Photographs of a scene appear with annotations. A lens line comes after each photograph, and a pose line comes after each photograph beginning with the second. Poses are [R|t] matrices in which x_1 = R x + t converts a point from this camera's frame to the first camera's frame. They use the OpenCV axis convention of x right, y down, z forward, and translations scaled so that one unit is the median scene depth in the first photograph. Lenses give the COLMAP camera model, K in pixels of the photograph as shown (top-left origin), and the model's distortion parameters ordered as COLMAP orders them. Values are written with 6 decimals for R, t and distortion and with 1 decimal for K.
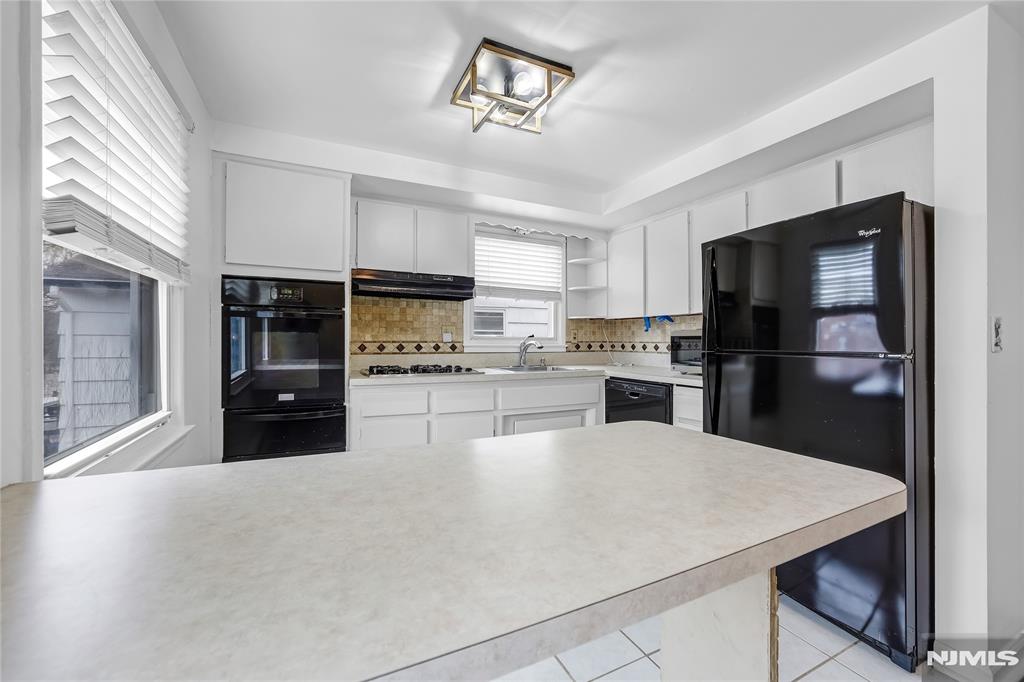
lens RADIAL K [[415.6, 0, 509.2], [0, 415.6, 342.4], [0, 0, 1]] dist [-0.009633, 0.005881]
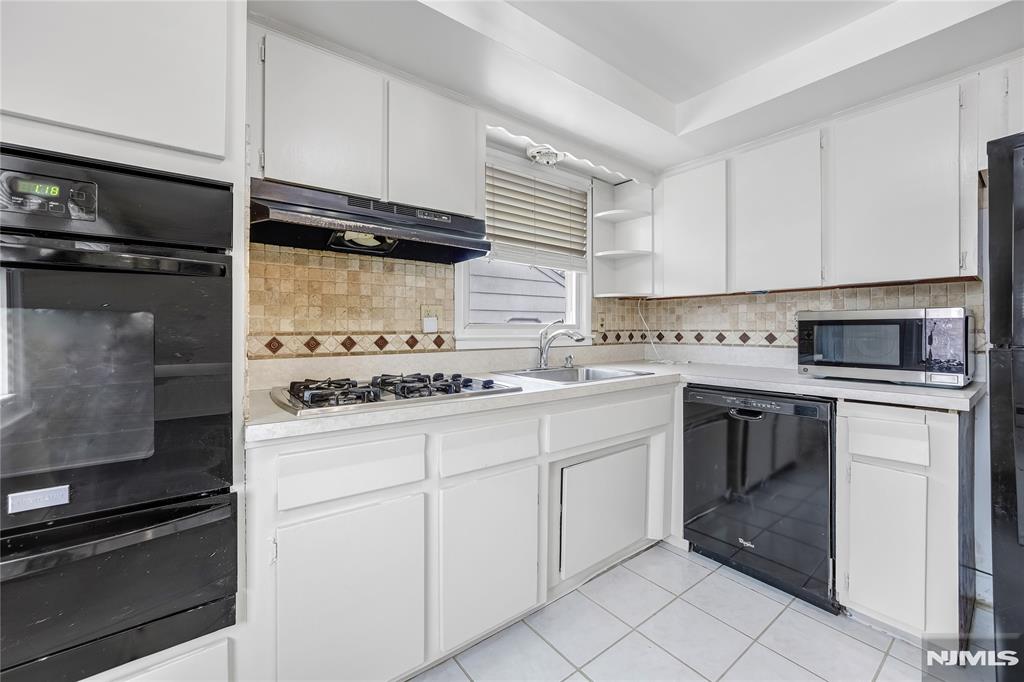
lens RADIAL K [[415.6, 0, 514.1], [0, 415.6, 327.2], [0, 0, 1]] dist [-0.009633, 0.005881]
pose [[0.978190, -0.005899, 0.207627, -0.166678], [0.008134, 0.999918, -0.009909, -0.001820], [-0.207552, 0.011382, 0.978158, 0.430562]]
